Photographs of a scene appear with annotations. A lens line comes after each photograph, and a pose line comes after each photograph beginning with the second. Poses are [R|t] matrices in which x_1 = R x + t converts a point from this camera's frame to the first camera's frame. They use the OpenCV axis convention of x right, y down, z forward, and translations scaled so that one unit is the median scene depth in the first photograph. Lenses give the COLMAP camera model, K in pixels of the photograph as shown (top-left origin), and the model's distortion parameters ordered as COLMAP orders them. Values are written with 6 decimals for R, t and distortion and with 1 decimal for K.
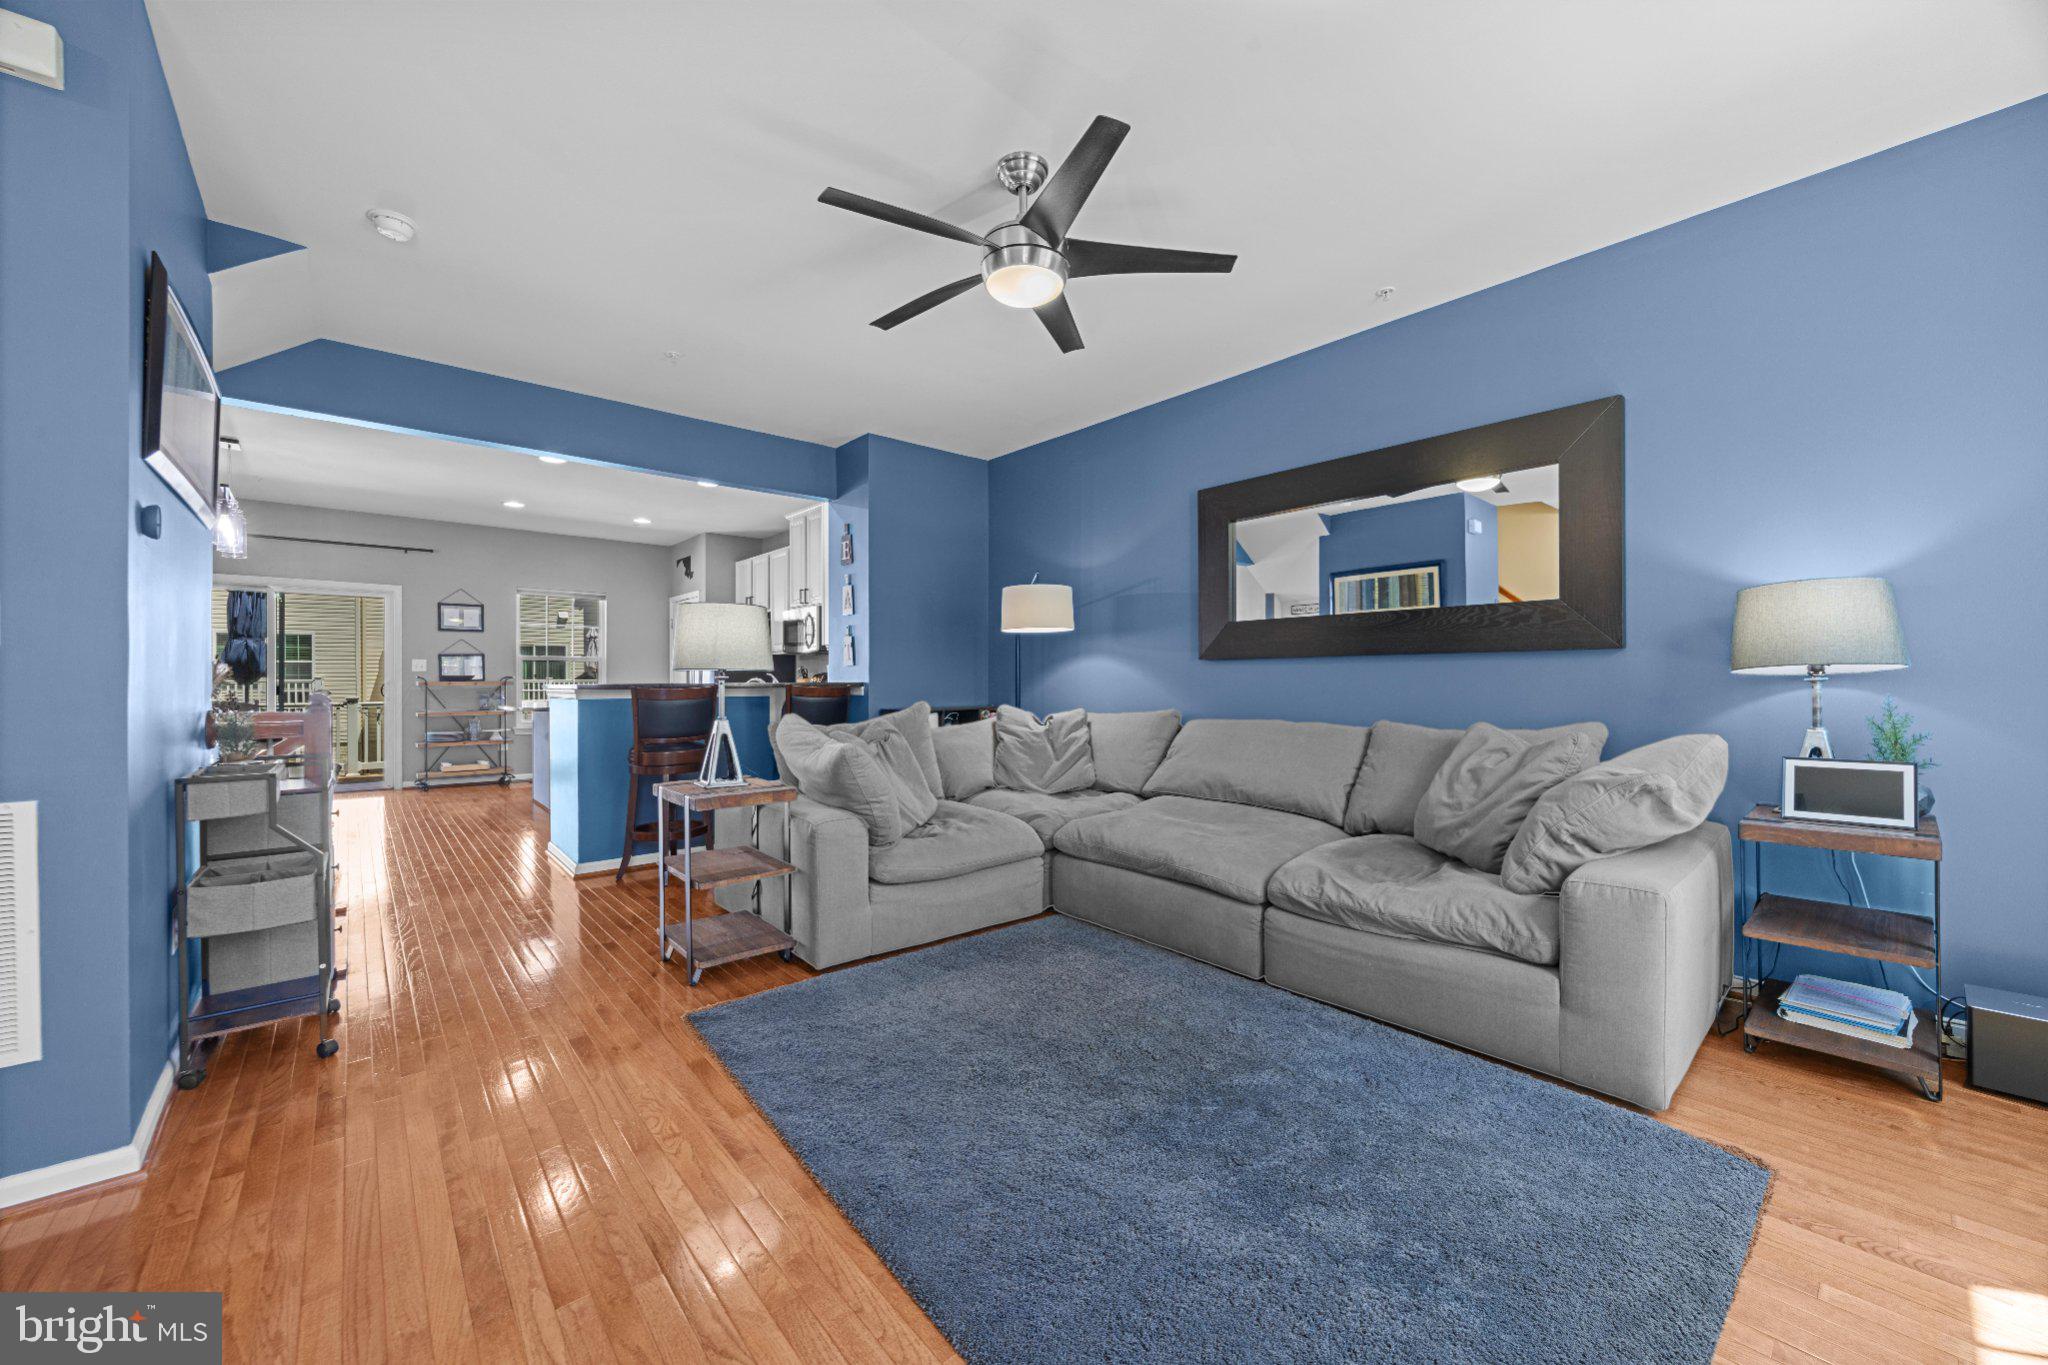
lens RADIAL K [[777.3, 0, 1020.9], [0, 777.3, 678.4], [0, 0, 1]] dist [-0.000332, -0.000056]
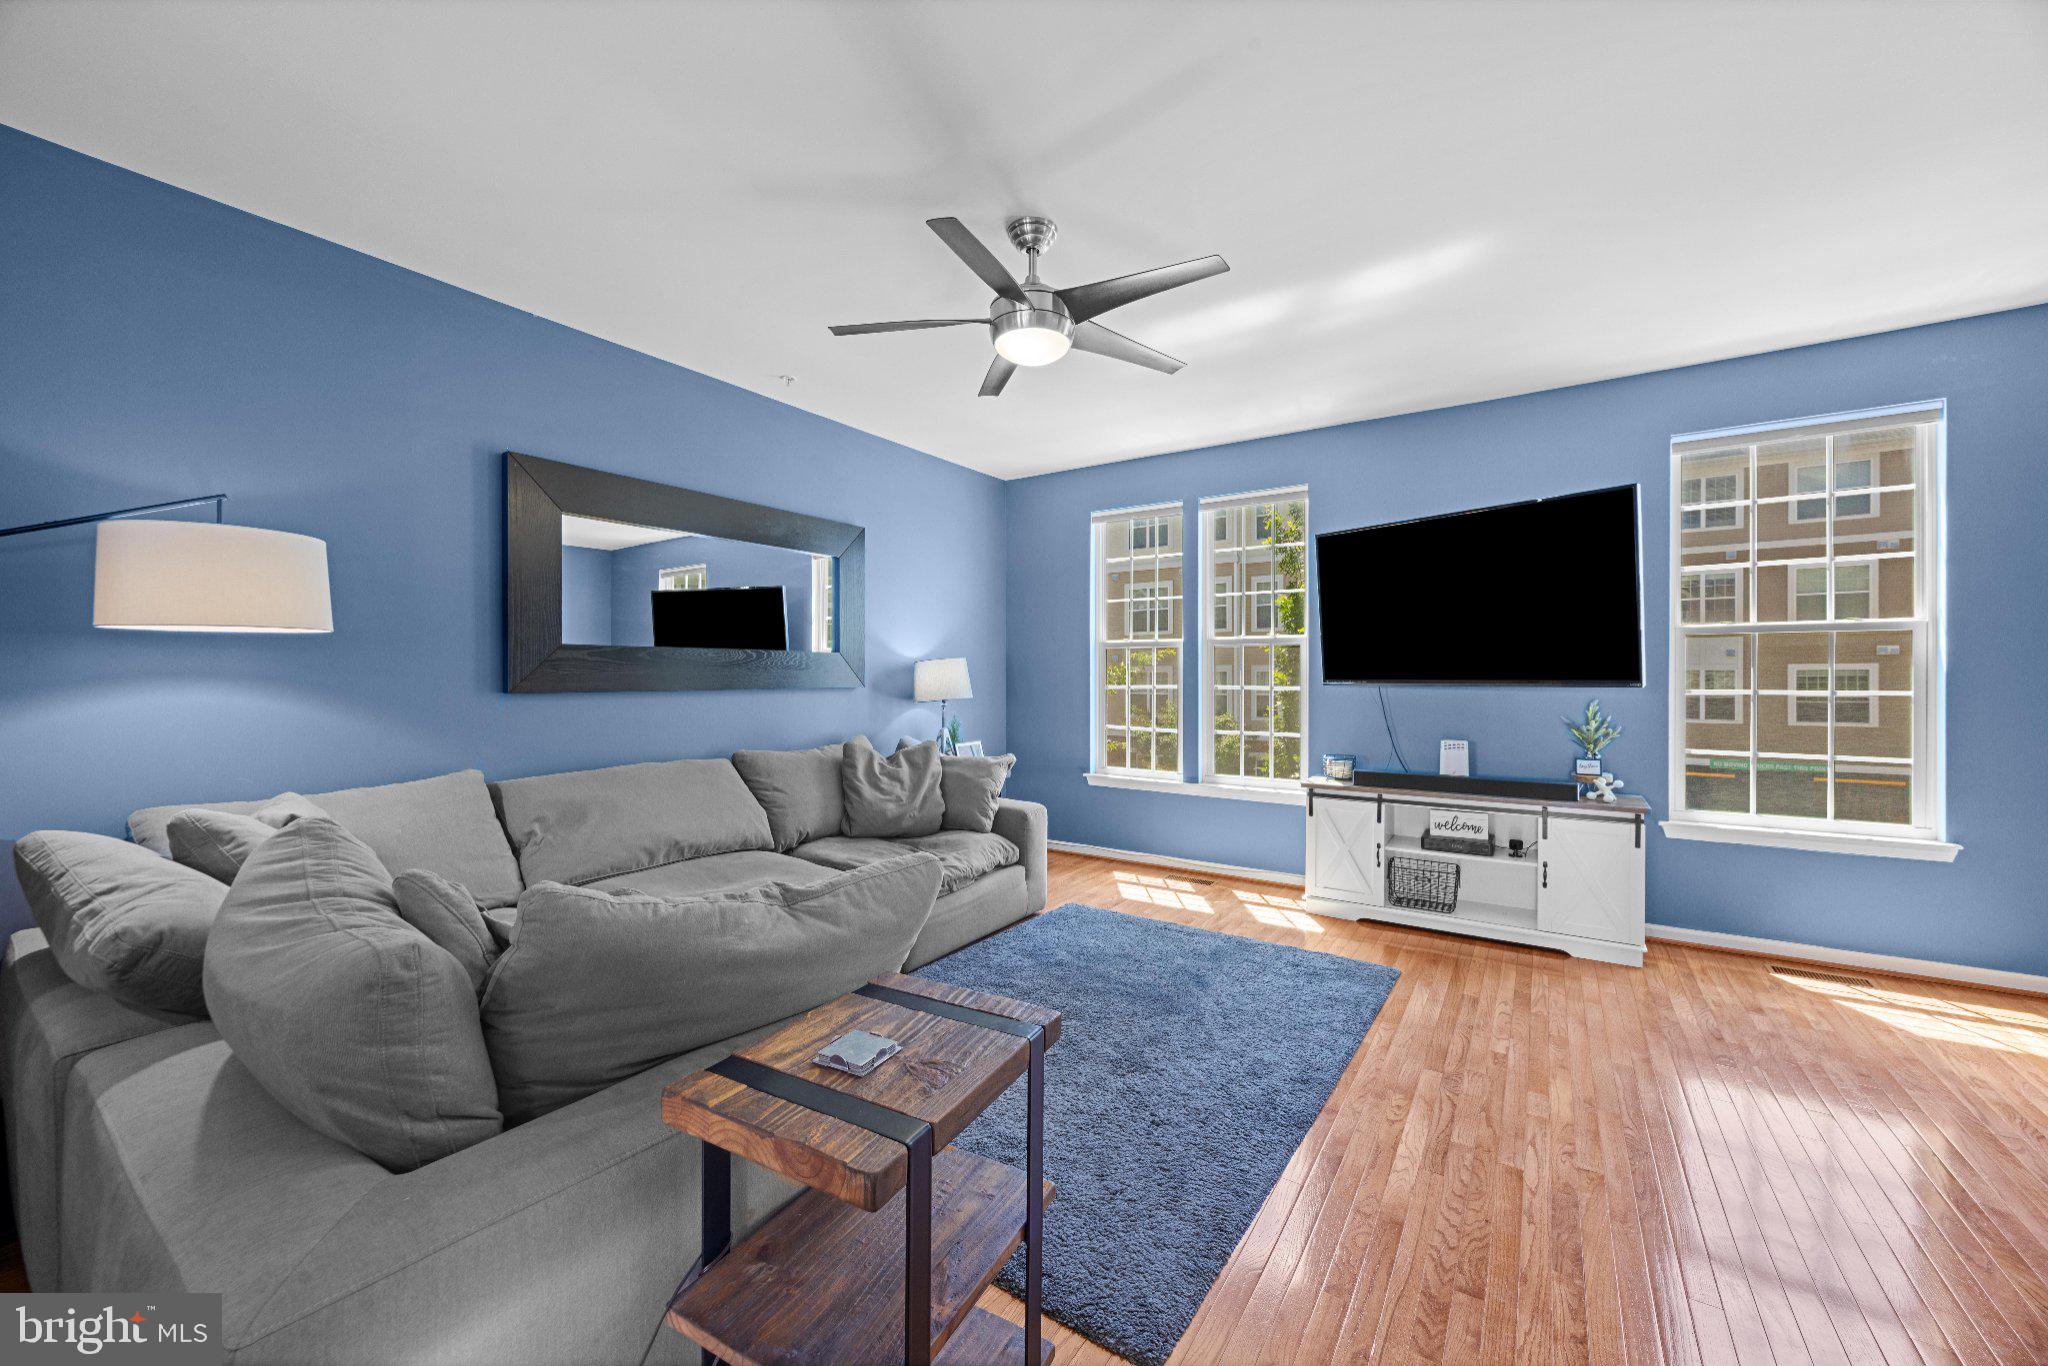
lens RADIAL K [[772.6, 0, 1021.6], [0, 772.6, 681.4], [0, 0, 1]] dist [-0.001965, -0.000118]
pose [[-0.262340, -0.001155, 0.964975, -0.309900], [0.001181, 0.999998, 0.001518, -0.019526], [-0.964975, 0.001538, -0.262338, 0.405575]]
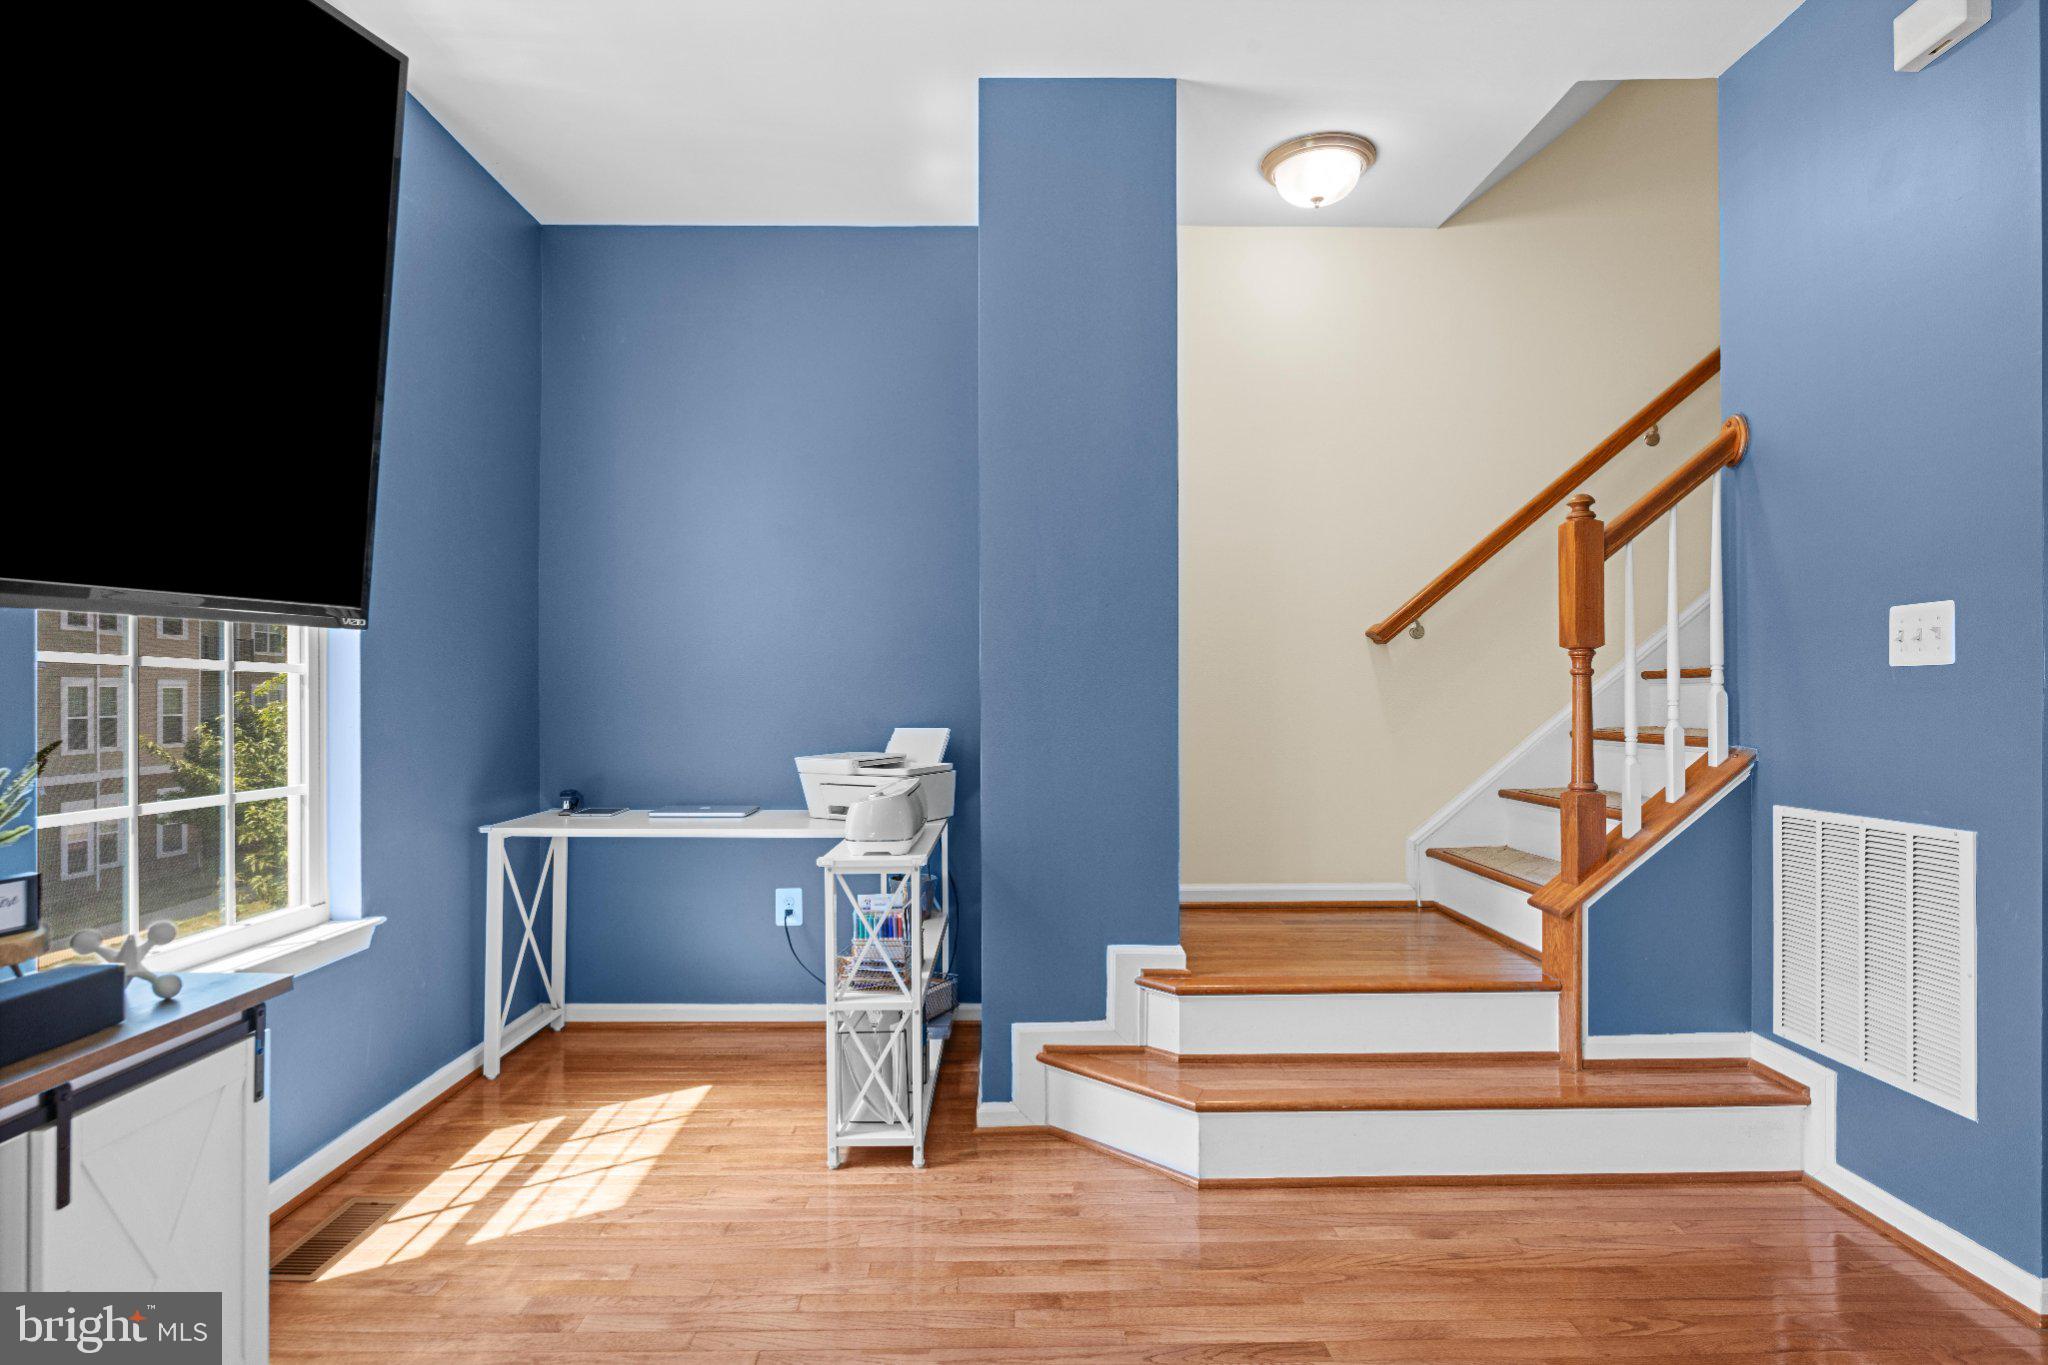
lens RADIAL K [[1084.7, 0, 1017.3], [0, 1084.7, 692.3], [0, 0, 1]] dist [-0.000512, -0.000471]
pose [[-0.641390, 0.003105, -0.767209, 0.086349], [0.006322, 0.999979, -0.001238, -0.002186], [0.767189, -0.005644, -0.641396, 0.202866]]
